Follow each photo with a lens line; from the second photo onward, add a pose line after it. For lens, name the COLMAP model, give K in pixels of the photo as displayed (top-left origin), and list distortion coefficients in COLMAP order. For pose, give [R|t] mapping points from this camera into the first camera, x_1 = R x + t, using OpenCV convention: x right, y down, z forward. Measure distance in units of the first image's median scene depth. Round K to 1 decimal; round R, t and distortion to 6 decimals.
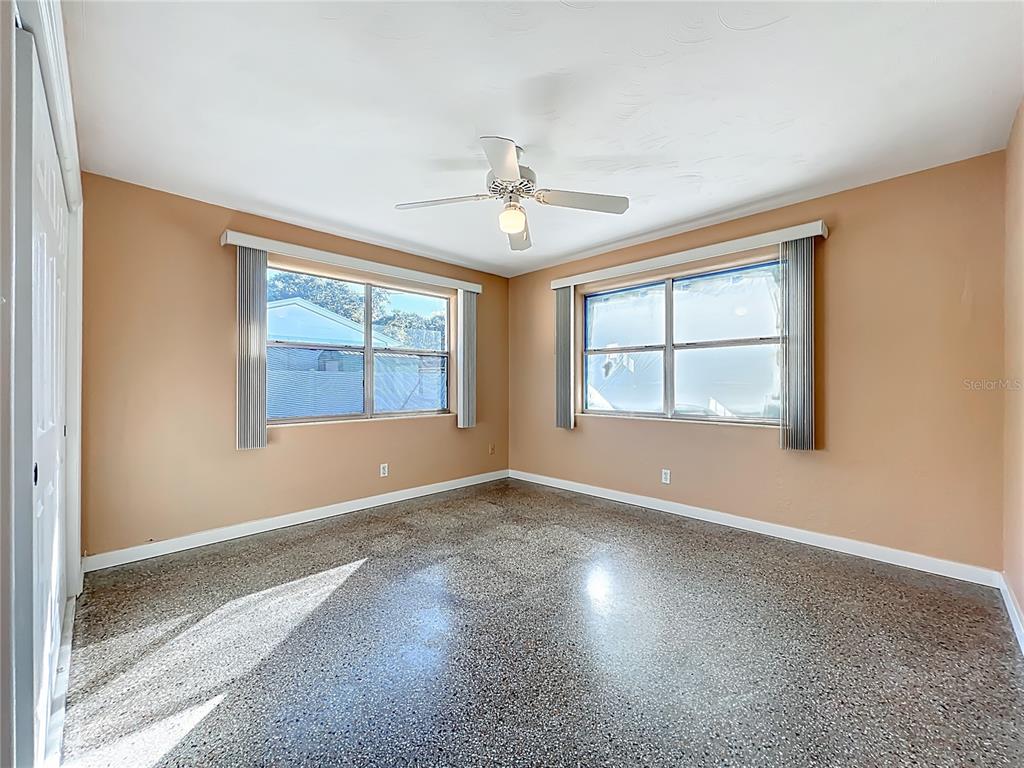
lens RADIAL K [[409.0, 0, 515.0], [0, 409.0, 379.4], [0, 0, 1]] dist [0.000752, 0.000139]
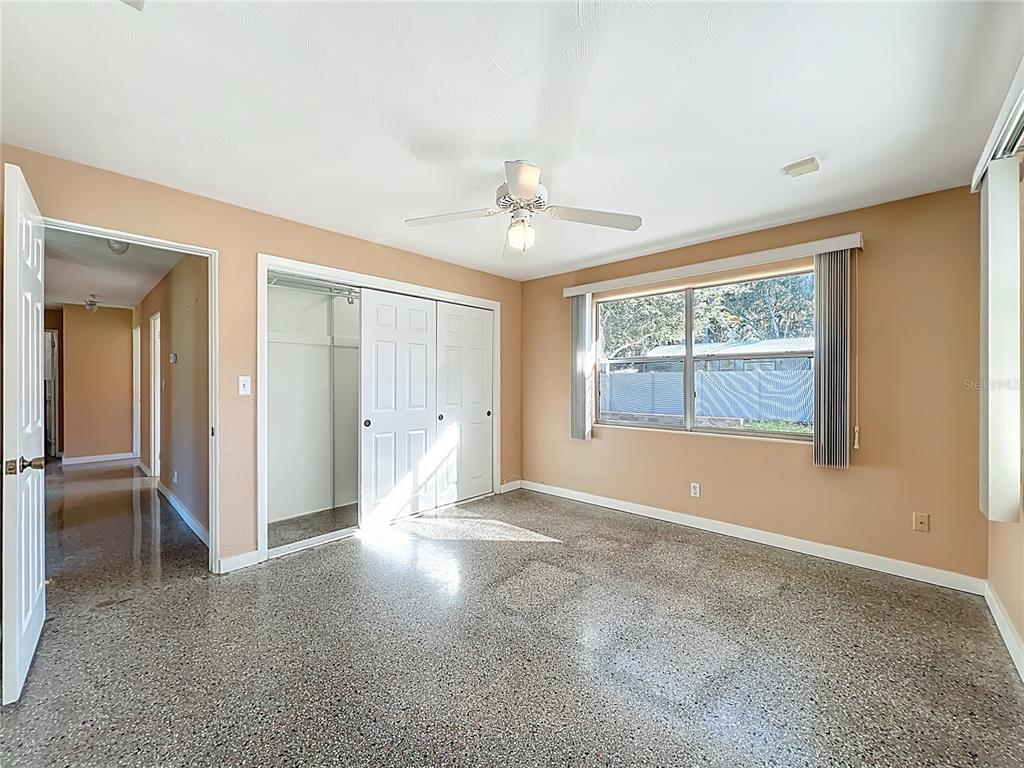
lens RADIAL K [[409.0, 0, 511.9], [0, 409.0, 384.0], [0, 0, 1]] dist [0.000752, 0.000139]
pose [[0.047093, 0.003898, -0.998883, 0.740419], [0.005301, 0.999977, 0.004152, -0.026352], [0.998876, -0.005491, 0.047071, 0.717720]]
